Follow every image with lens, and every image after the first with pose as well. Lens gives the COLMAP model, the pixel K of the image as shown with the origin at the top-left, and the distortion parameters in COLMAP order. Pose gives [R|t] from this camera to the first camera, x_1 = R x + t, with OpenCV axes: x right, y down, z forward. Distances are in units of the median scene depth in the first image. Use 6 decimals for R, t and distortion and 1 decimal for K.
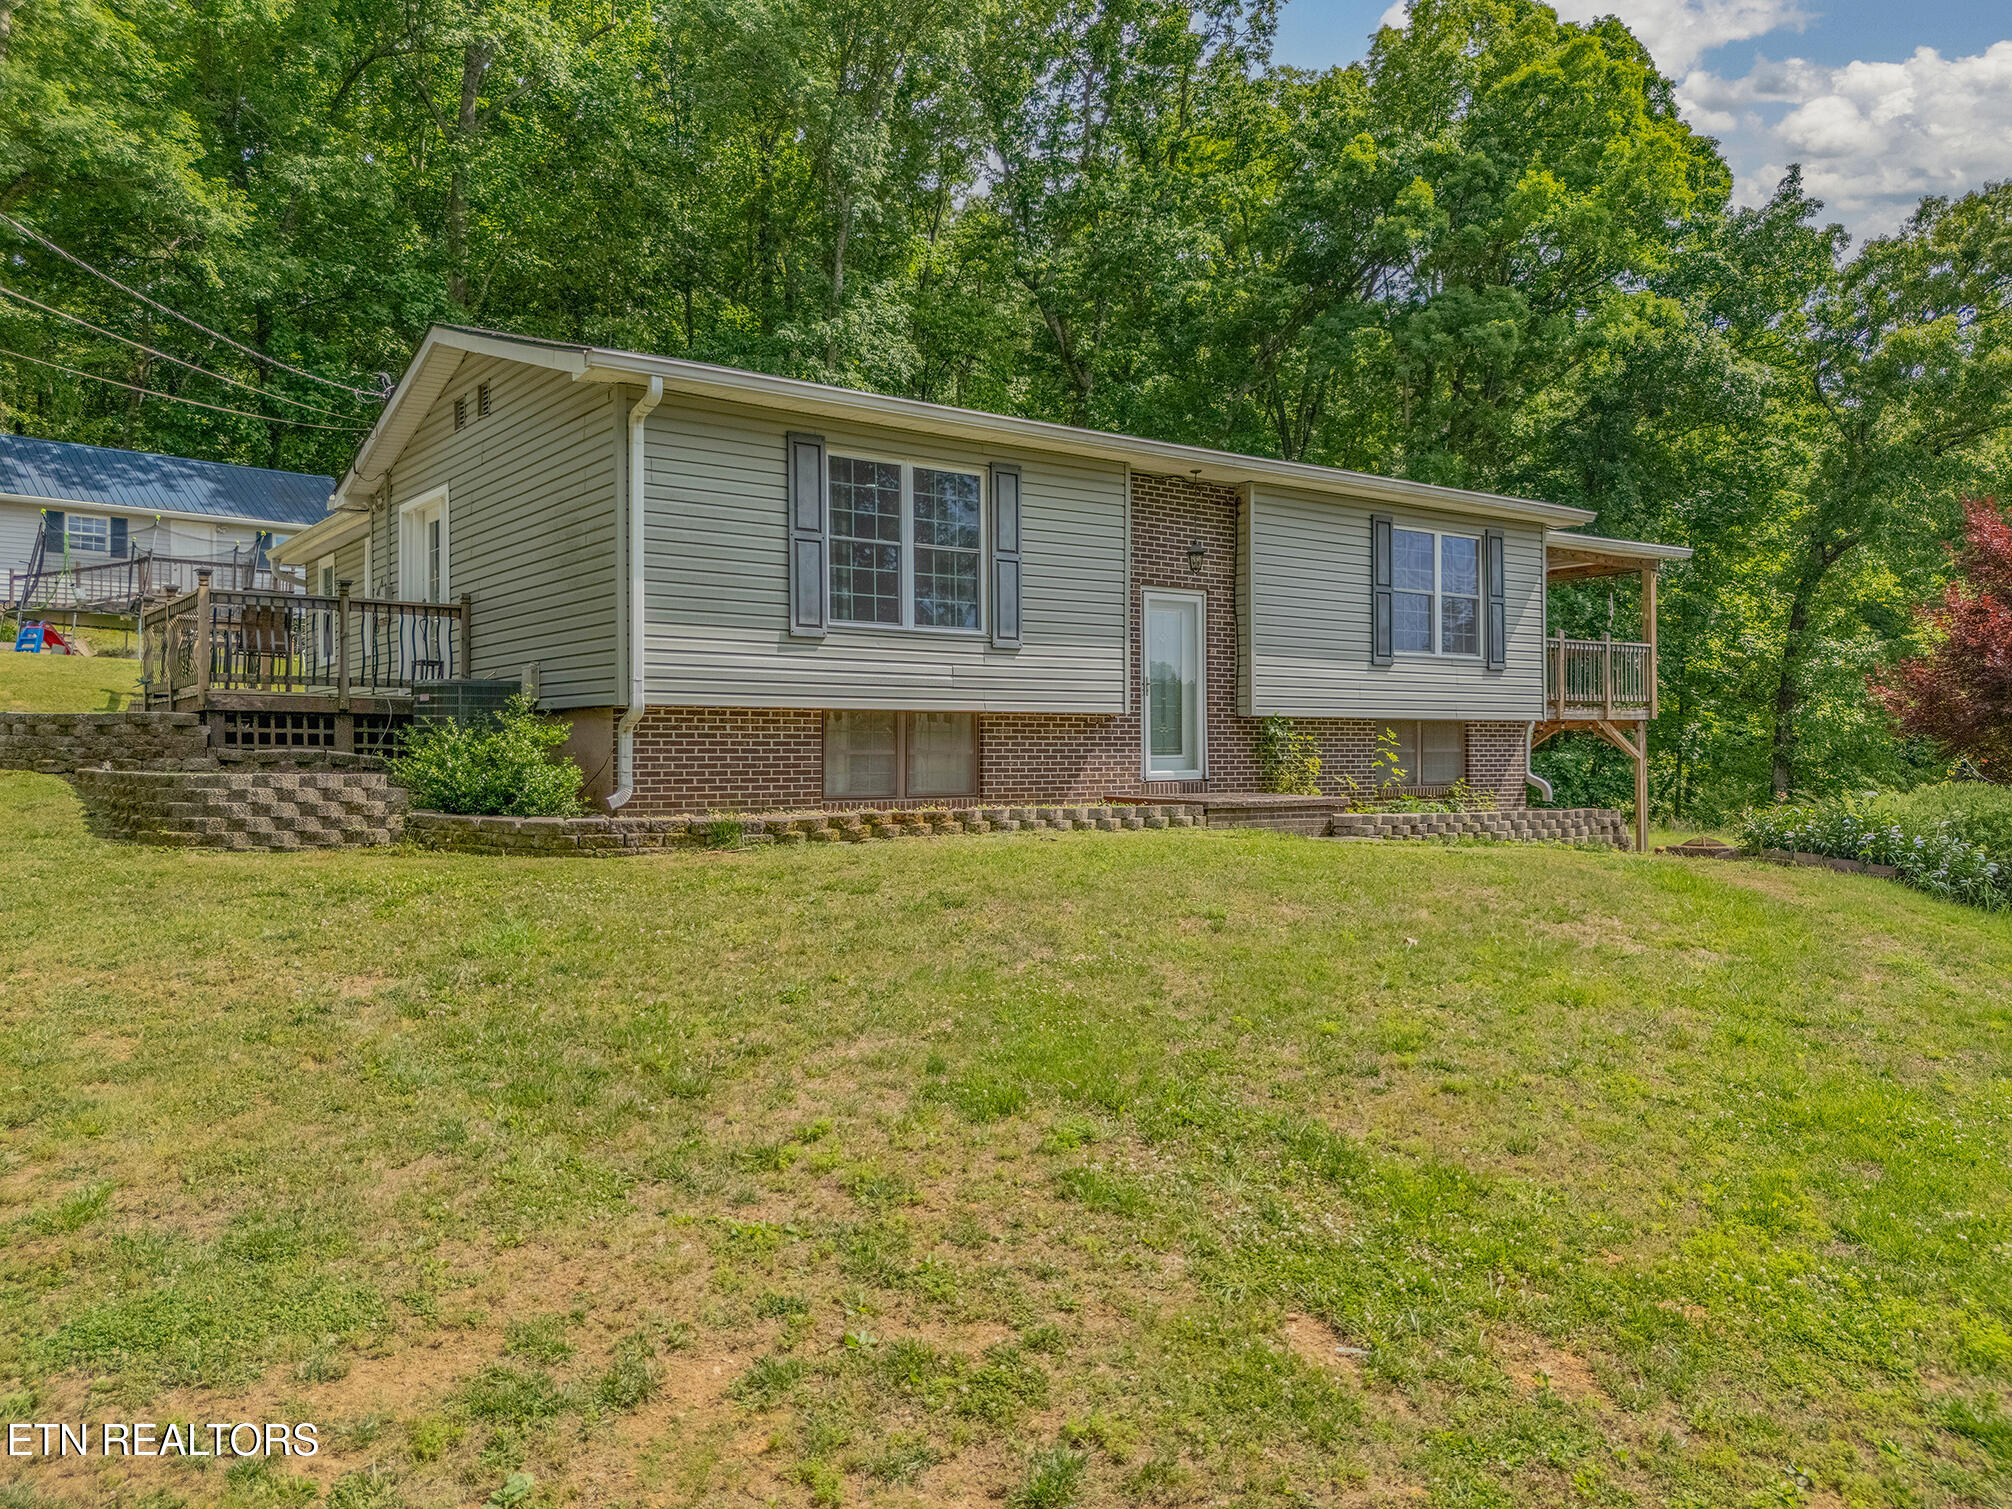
lens RADIAL K [[1505.8, 0, 1001.4], [0, 1505.8, 762.5], [0, 0, 1]] dist [0.053561, -0.024239]
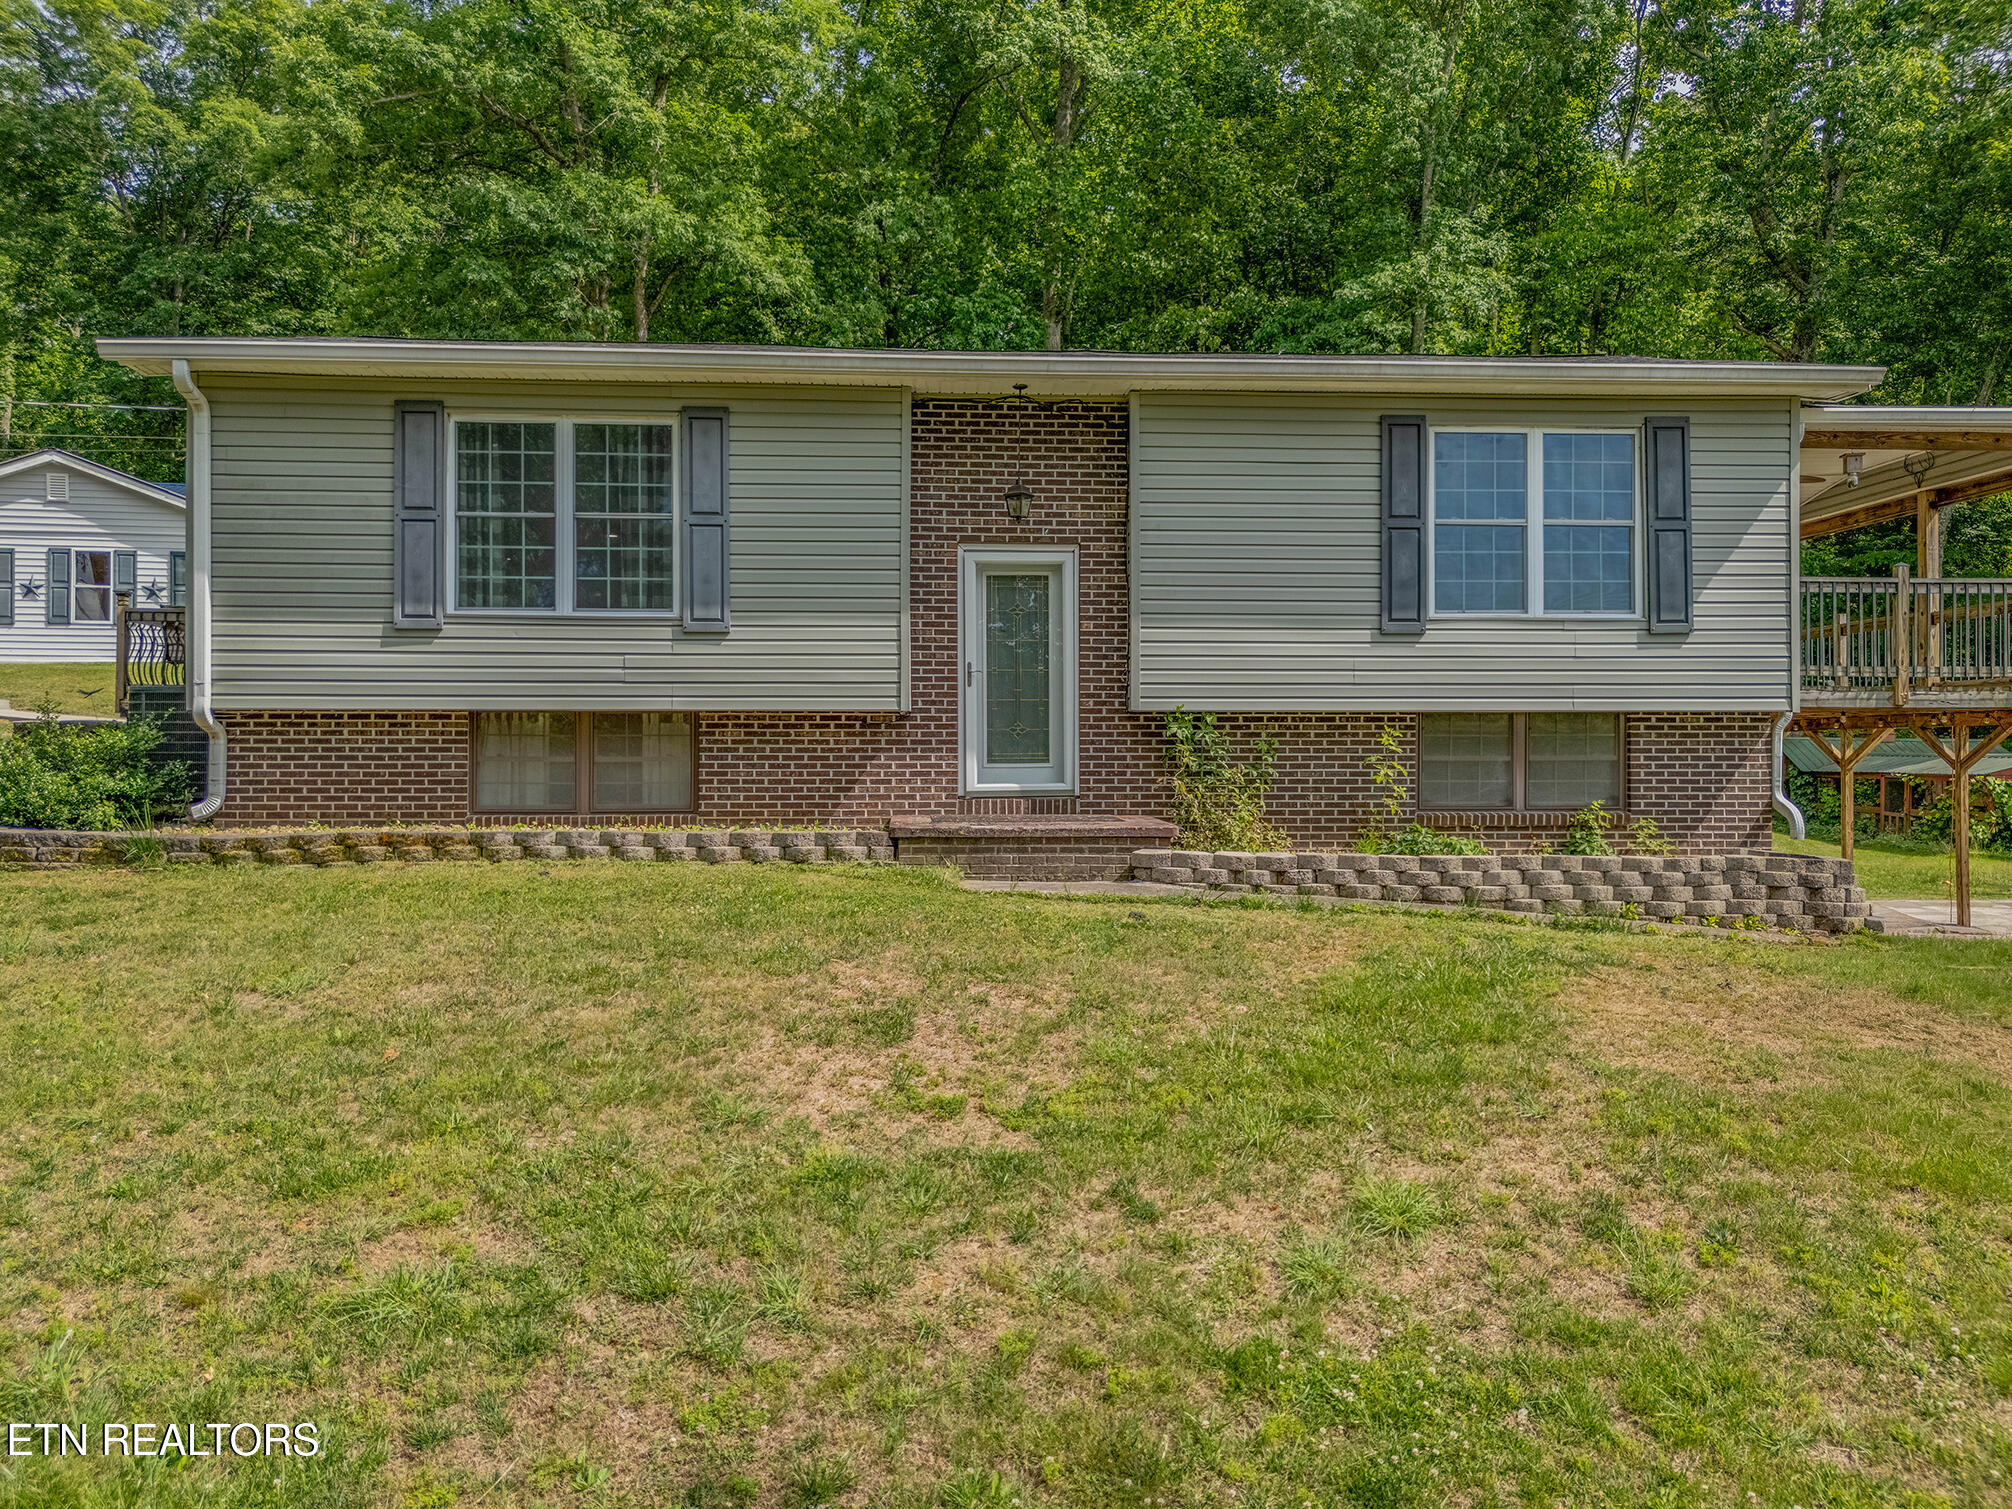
lens RADIAL K [[1425.5, 0, 1007.9], [0, 1425.5, 742.9], [0, 0, 1]] dist [0.032129, -0.010859]
pose [[0.835556, -0.002036, -0.549401, 0.567701], [-0.005196, 0.999919, -0.011608, -0.007842], [0.549381, 0.012554, 0.835478, 0.446863]]
